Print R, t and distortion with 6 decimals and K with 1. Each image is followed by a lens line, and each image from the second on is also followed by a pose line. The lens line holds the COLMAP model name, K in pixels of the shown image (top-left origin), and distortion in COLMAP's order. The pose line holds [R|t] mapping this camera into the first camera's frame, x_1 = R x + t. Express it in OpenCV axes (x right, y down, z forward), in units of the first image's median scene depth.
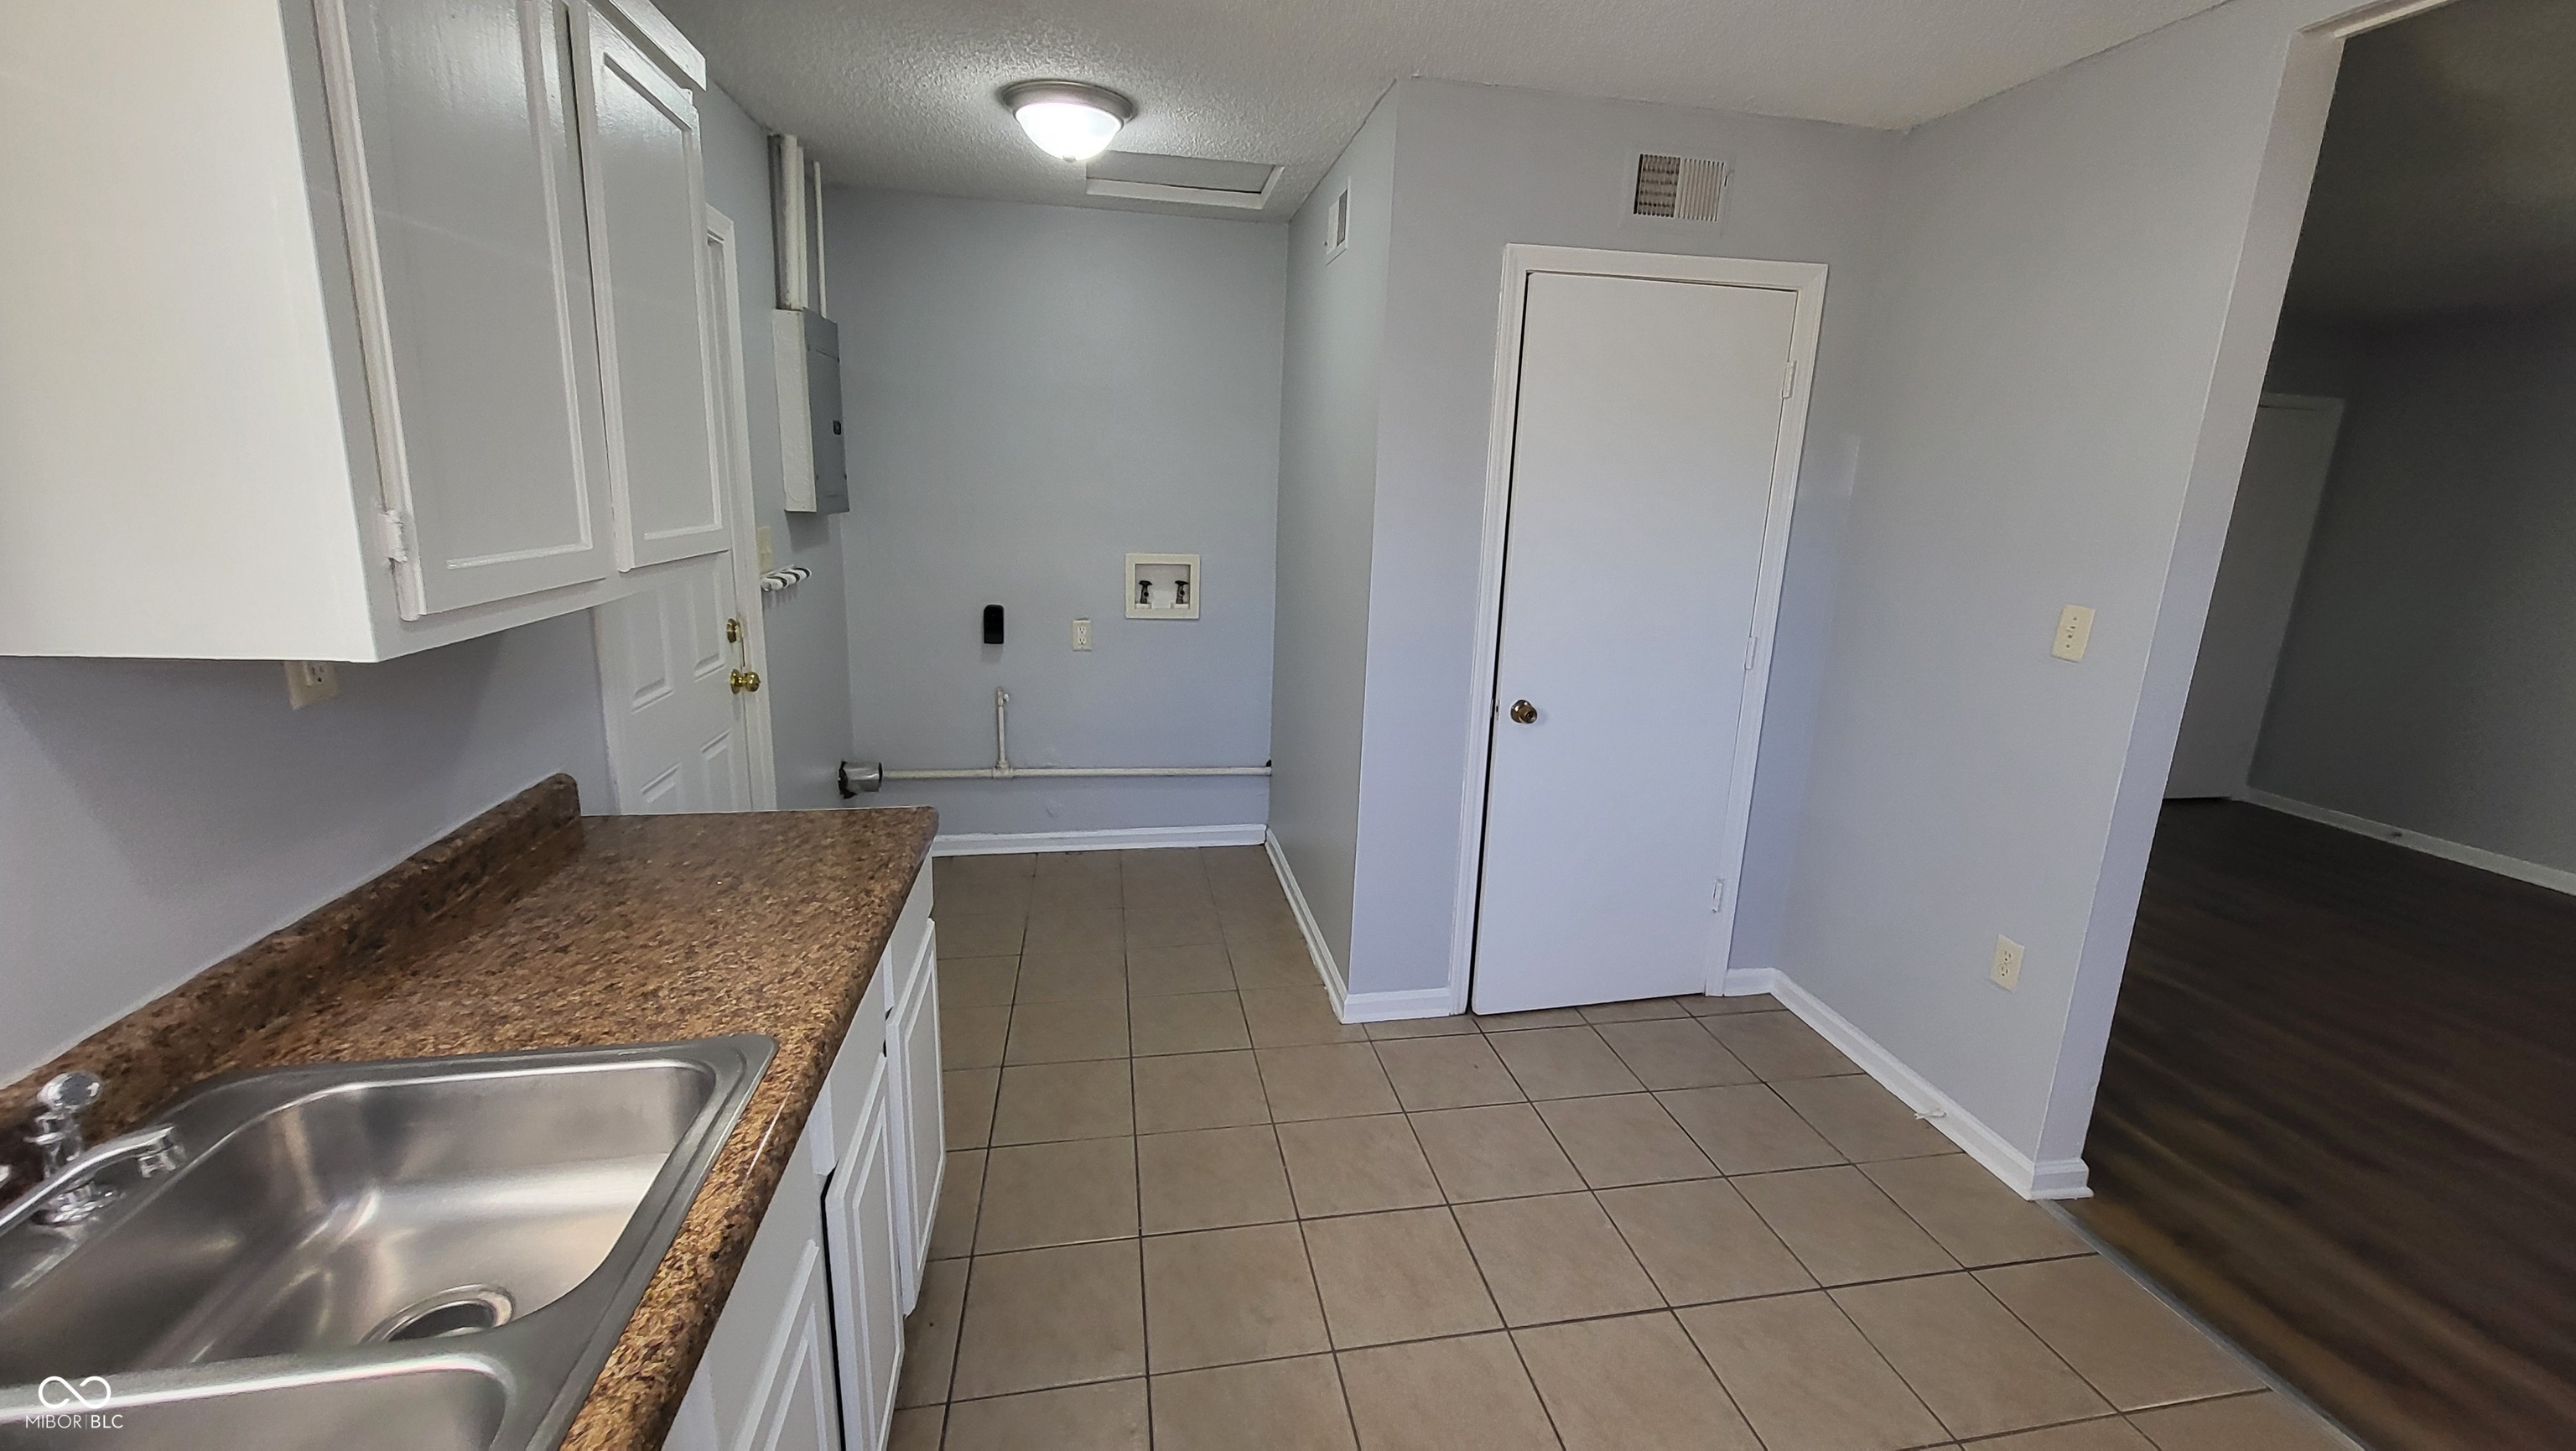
lens RADIAL K [[1015.1, 0, 1285.7], [0, 1015.1, 712.7], [0, 0, 1]] dist [-0.000754, -0.000876]
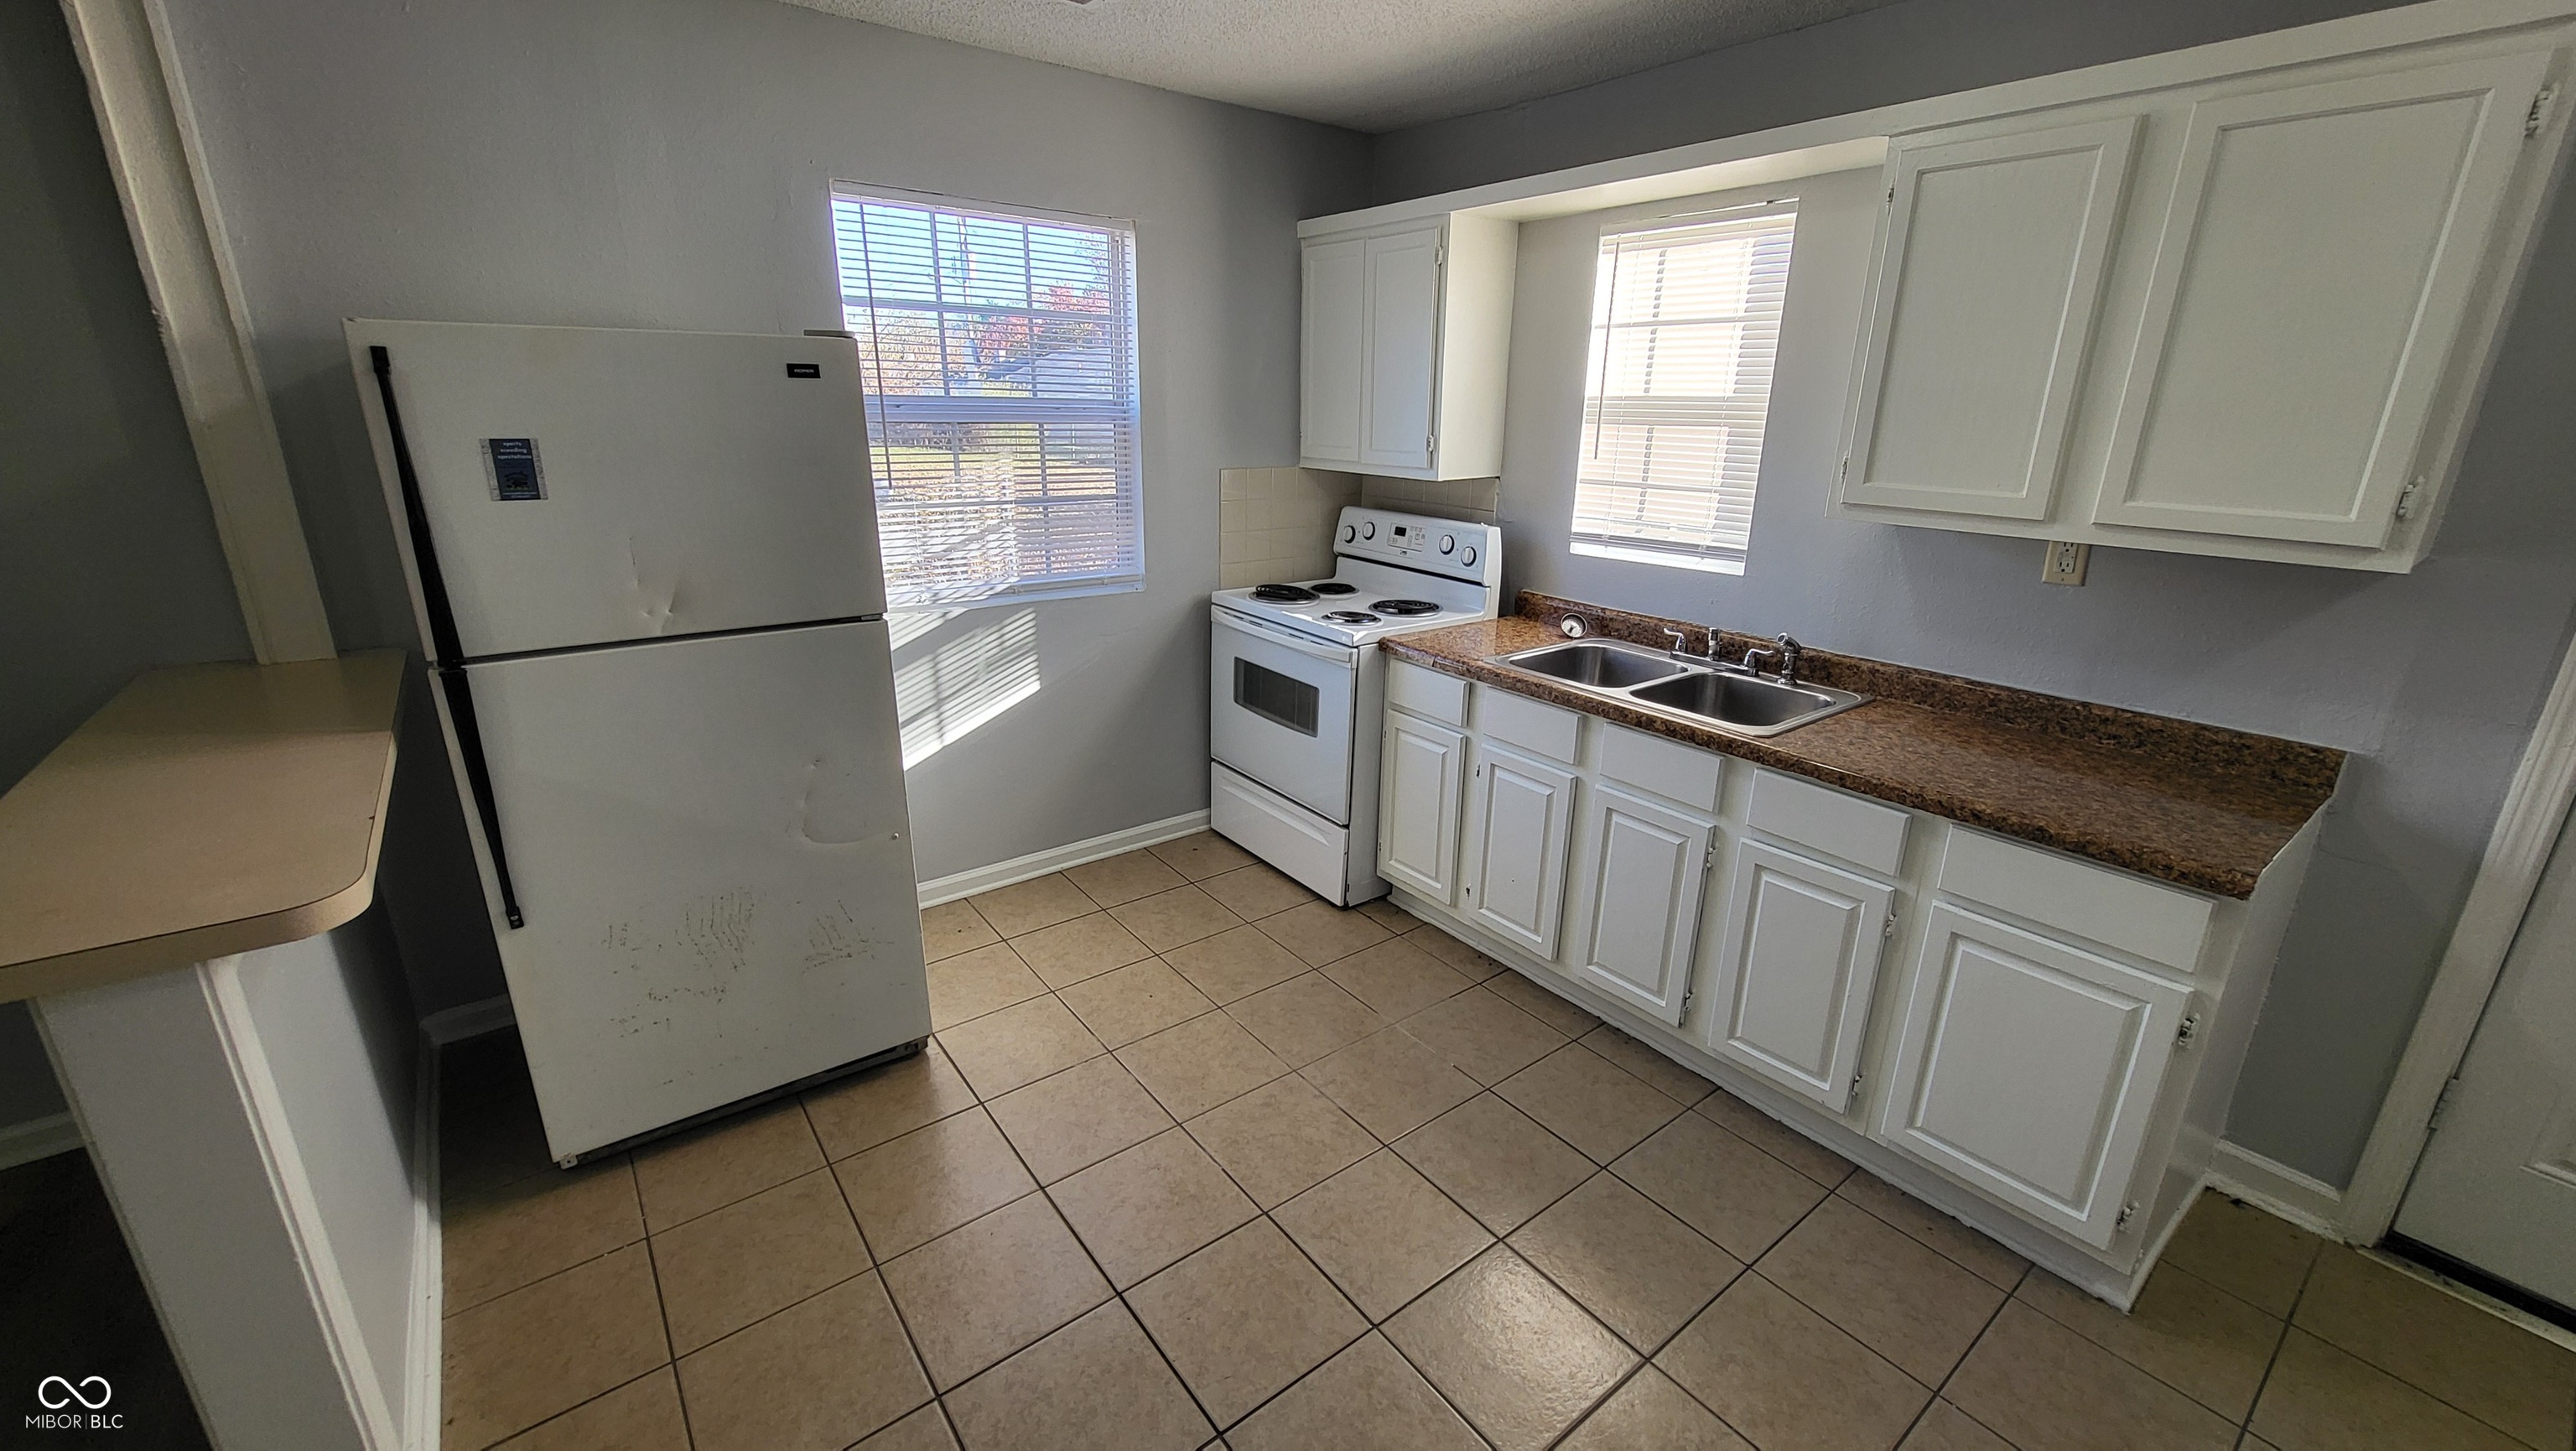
lens RADIAL K [[1015.1, 0, 1279.1], [0, 1015.1, 720.5], [0, 0, 1]] dist [-0.000754, -0.000876]
pose [[-0.890163, 0.097006, -0.445196, 0.947586], [-0.140363, 0.871176, 0.470478, -0.392364], [0.433483, 0.481292, -0.761873, 1.652746]]
